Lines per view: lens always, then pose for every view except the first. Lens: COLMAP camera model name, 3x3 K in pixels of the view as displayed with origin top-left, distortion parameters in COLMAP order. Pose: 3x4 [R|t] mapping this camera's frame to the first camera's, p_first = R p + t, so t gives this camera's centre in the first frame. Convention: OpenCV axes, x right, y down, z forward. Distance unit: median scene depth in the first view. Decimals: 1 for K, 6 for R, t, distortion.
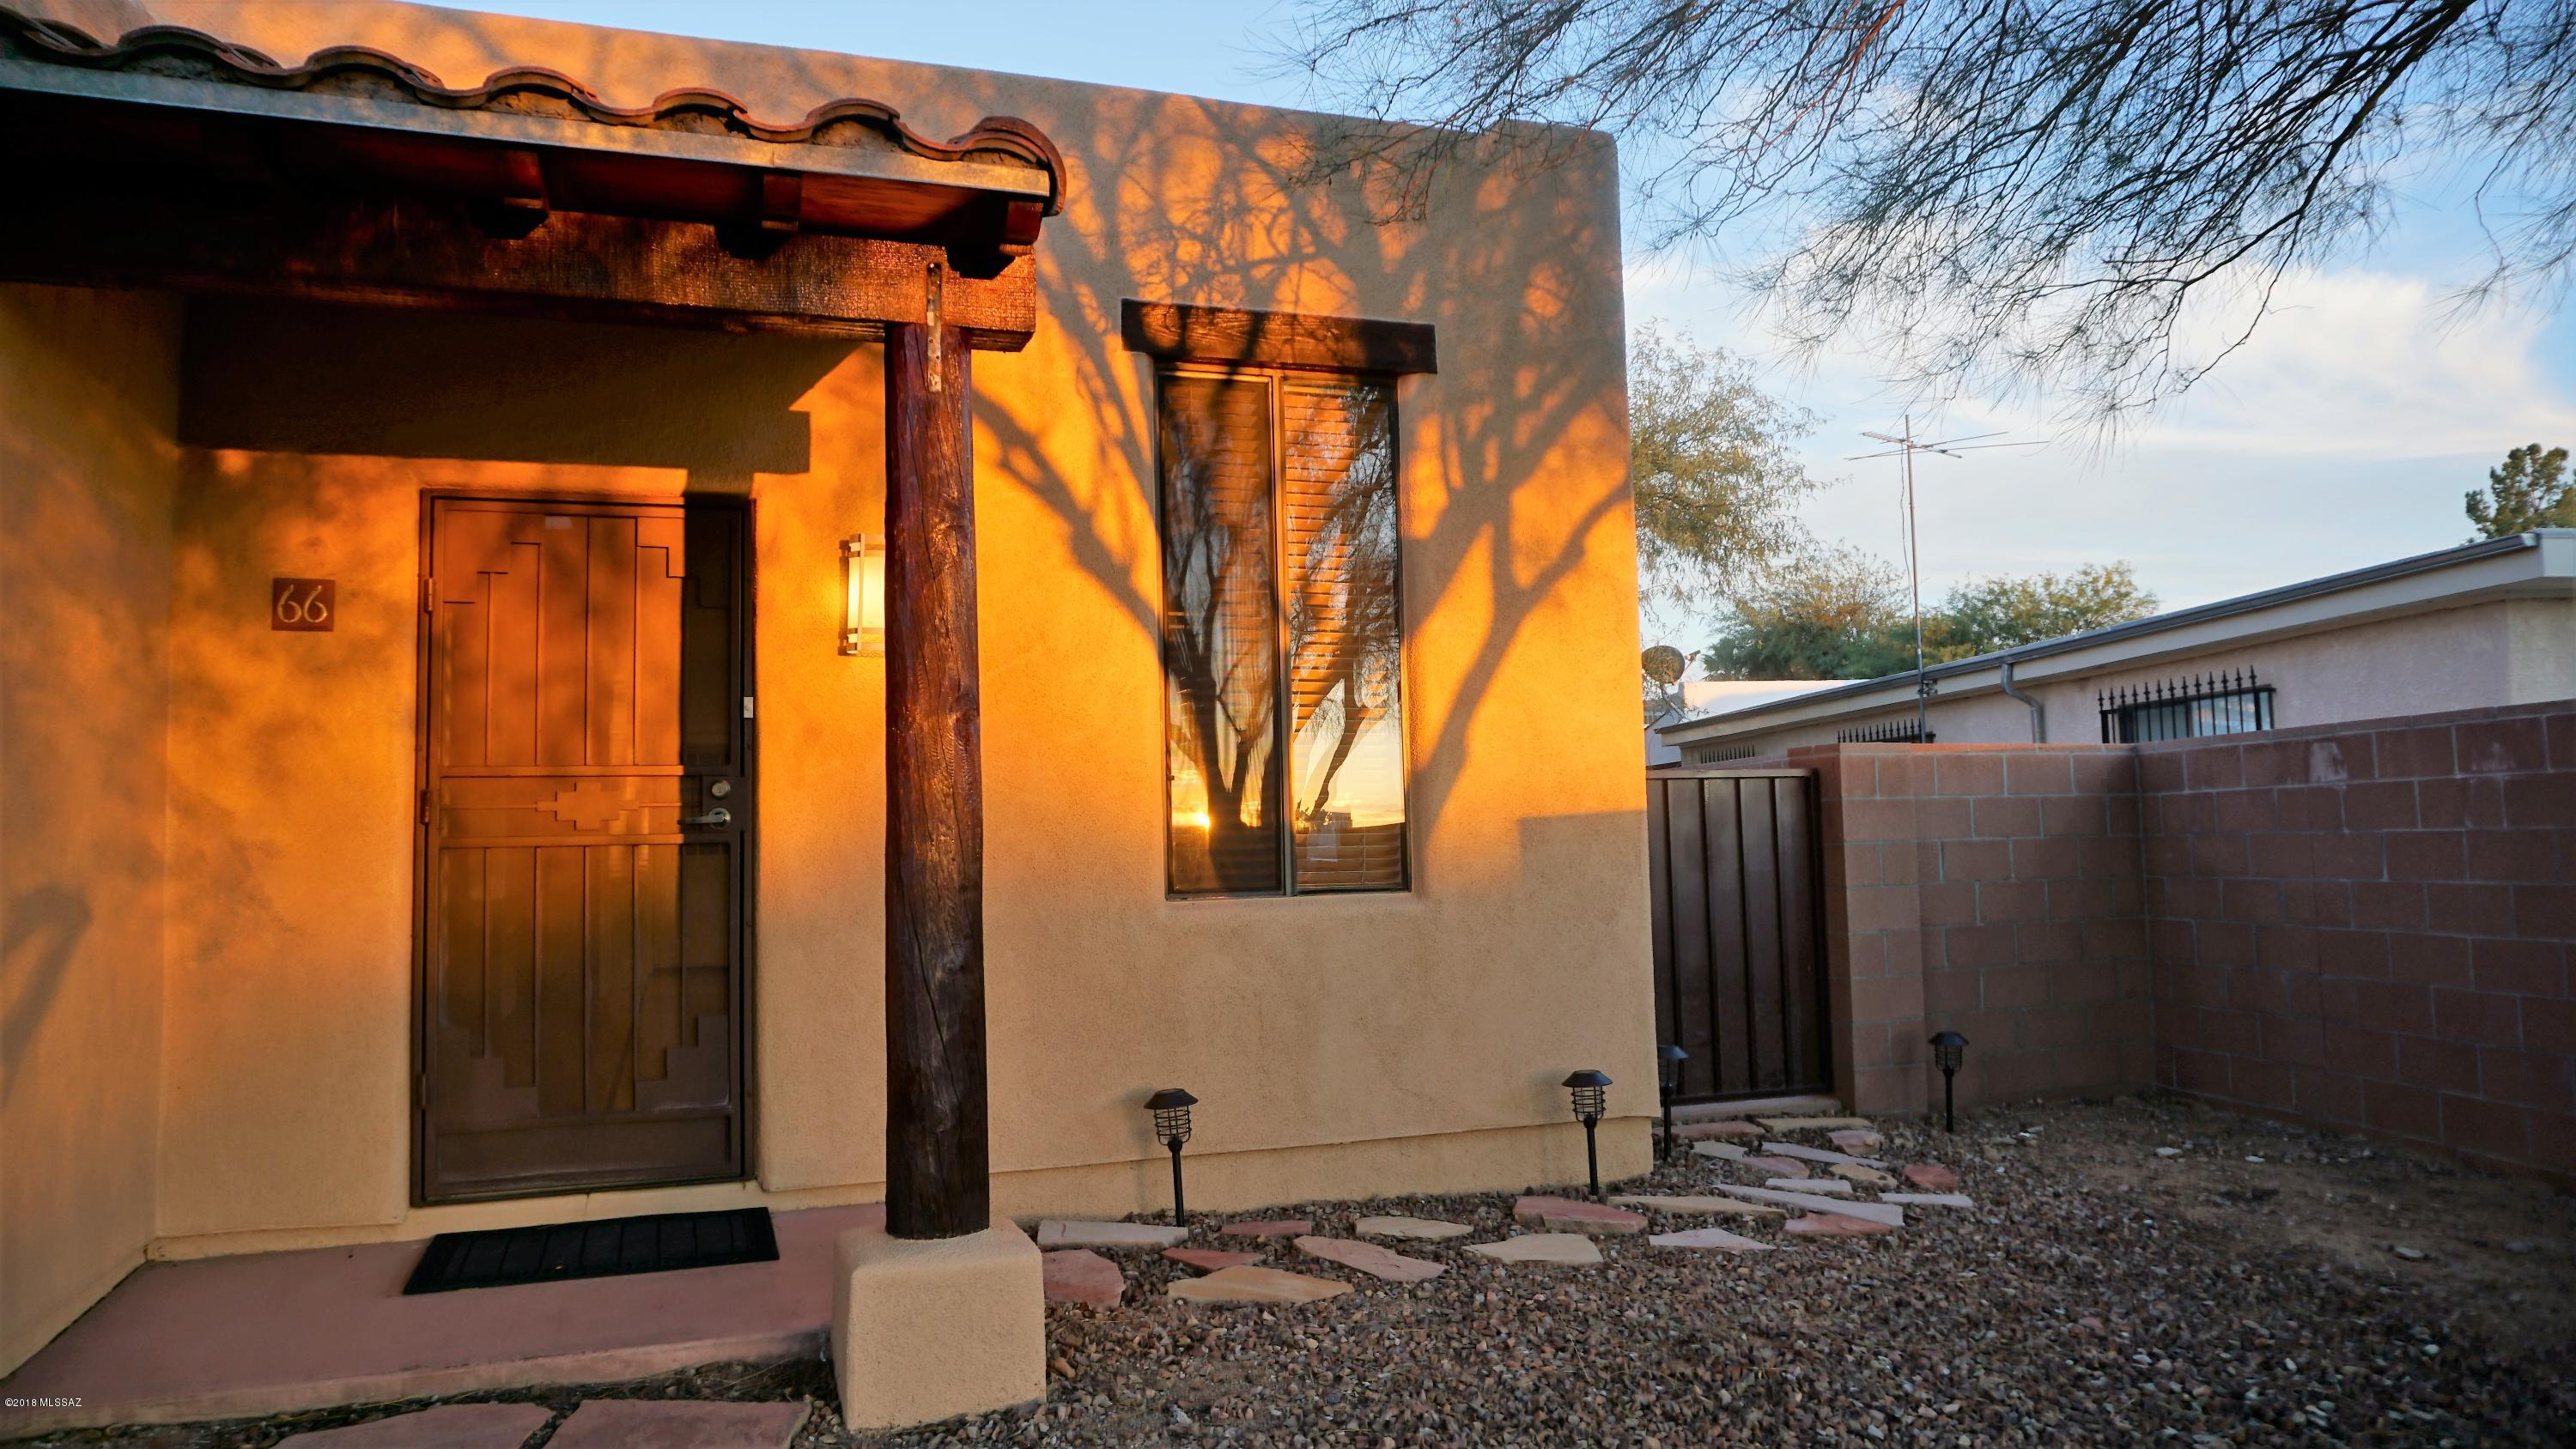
lens RADIAL K [[1714.7, 0, 1281.0], [0, 1714.7, 712.4], [0, 0, 1]] dist [-0.055287, 0.031667]
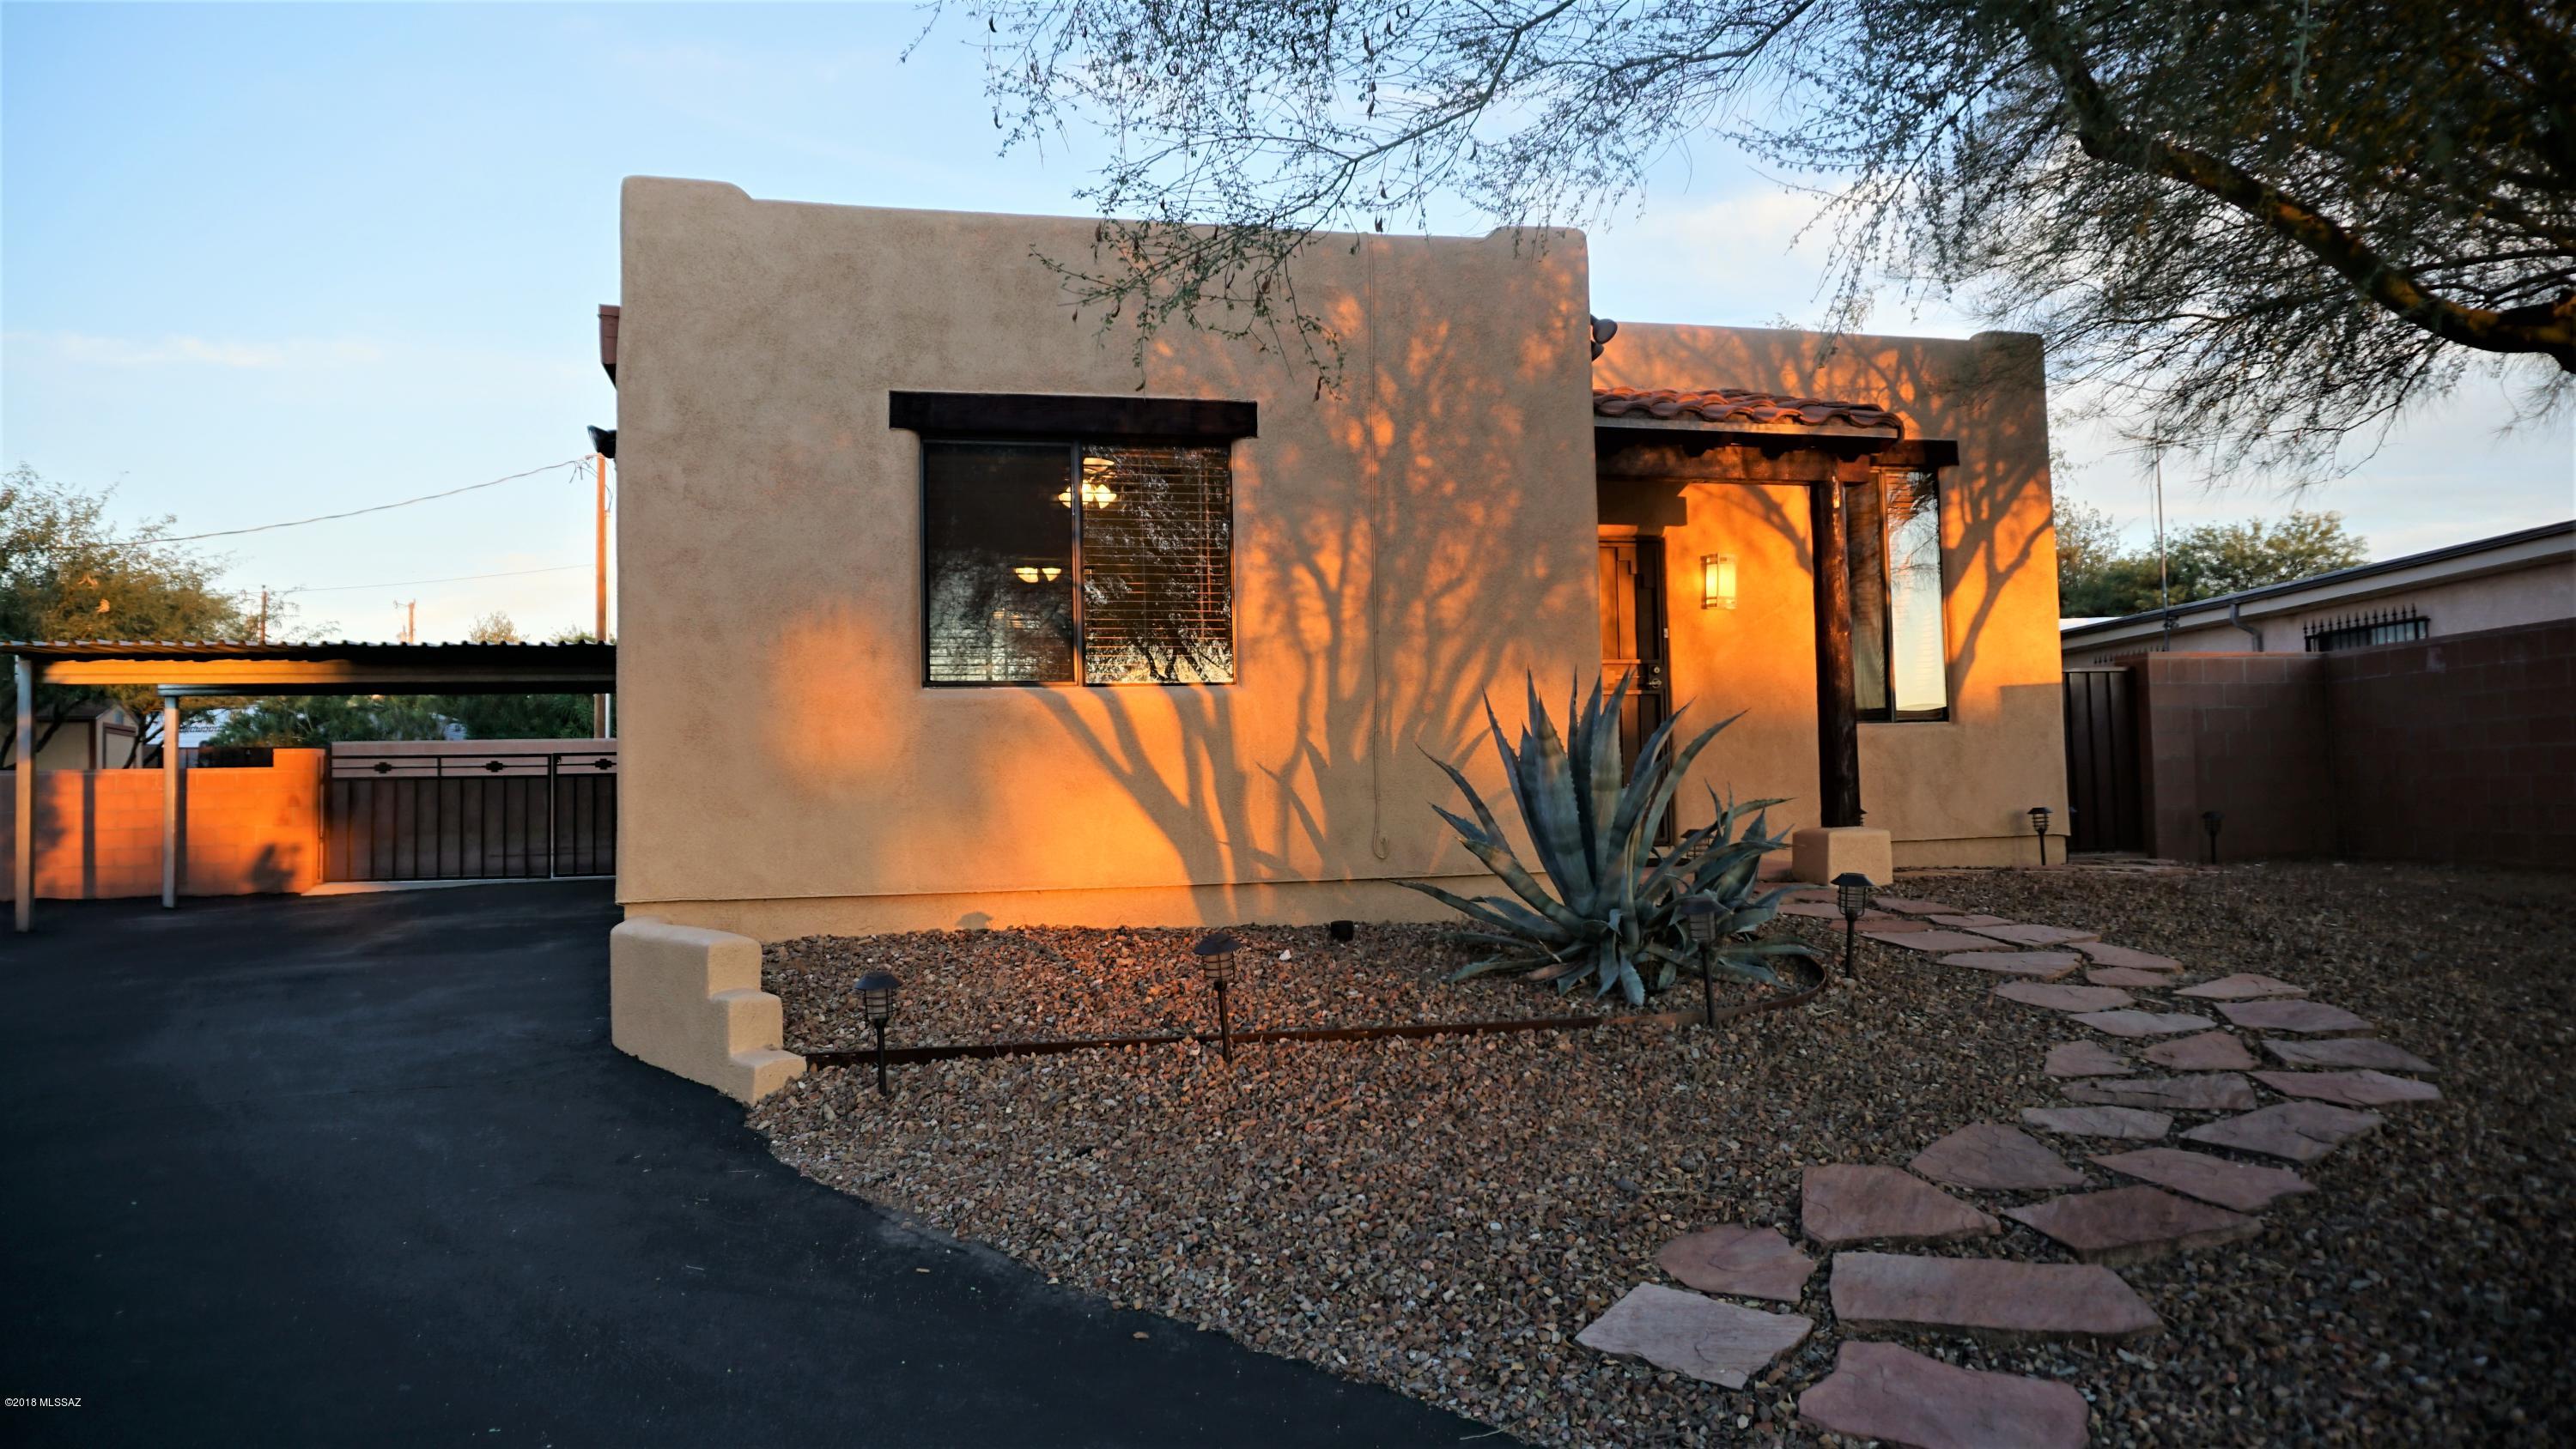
lens RADIAL K [[1714.7, 0, 1290.4], [0, 1714.7, 719.7], [0, 0, 1]] dist [-0.055287, 0.031667]
pose [[0.995627, -0.009403, -0.092947, -0.498594], [0.012493, 0.999387, 0.032710, 0.025102], [0.092583, -0.033728, 0.995134, -1.051306]]
